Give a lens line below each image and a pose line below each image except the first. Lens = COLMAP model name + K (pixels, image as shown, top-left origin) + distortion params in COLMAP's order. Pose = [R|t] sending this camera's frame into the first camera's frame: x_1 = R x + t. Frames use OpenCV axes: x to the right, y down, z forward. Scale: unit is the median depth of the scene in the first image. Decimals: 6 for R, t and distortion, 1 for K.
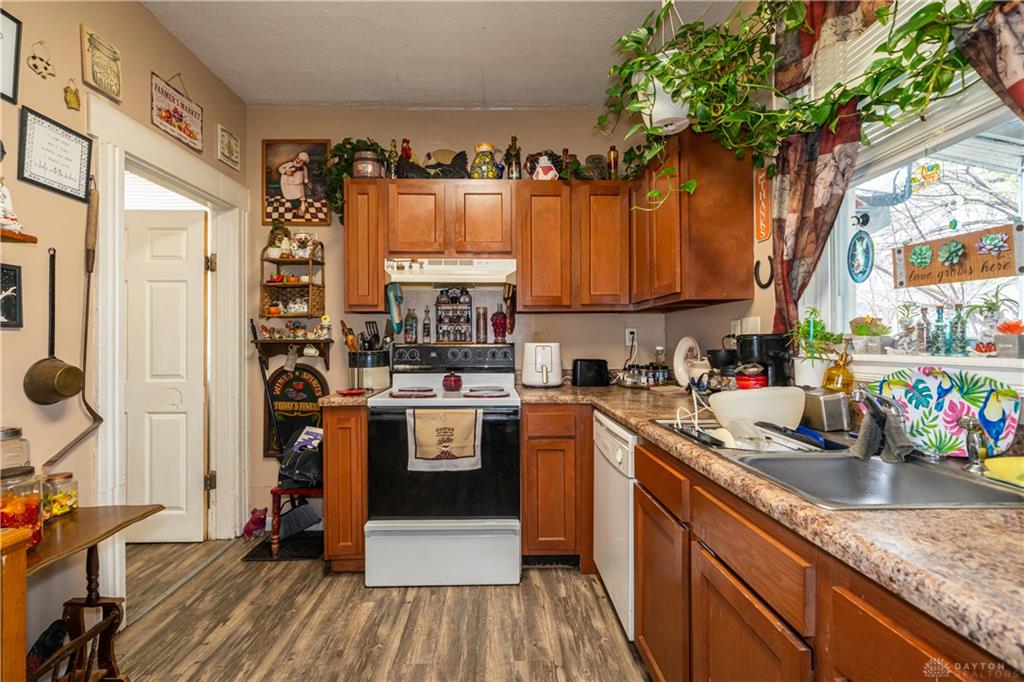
lens RADIAL K [[434.8, 0, 512.6], [0, 434.8, 345.9], [0, 0, 1]] dist [-0.000121, -0.000094]
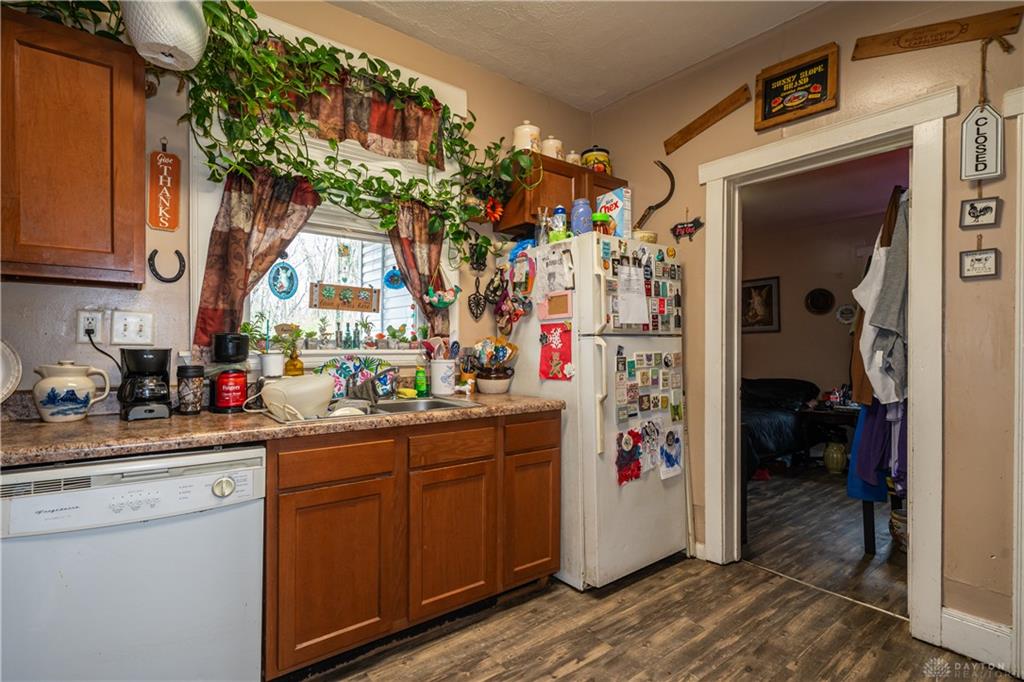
lens RADIAL K [[495.4, 0, 512.0], [0, 495.4, 341.0], [0, 0, 1]] dist [0.001715, 0.000872]
pose [[-0.588466, -0.000249, 0.808522, -1.141297], [0.000291, 1.000000, 0.000520, -0.013682], [-0.808522, 0.000542, -0.588466, 1.651182]]
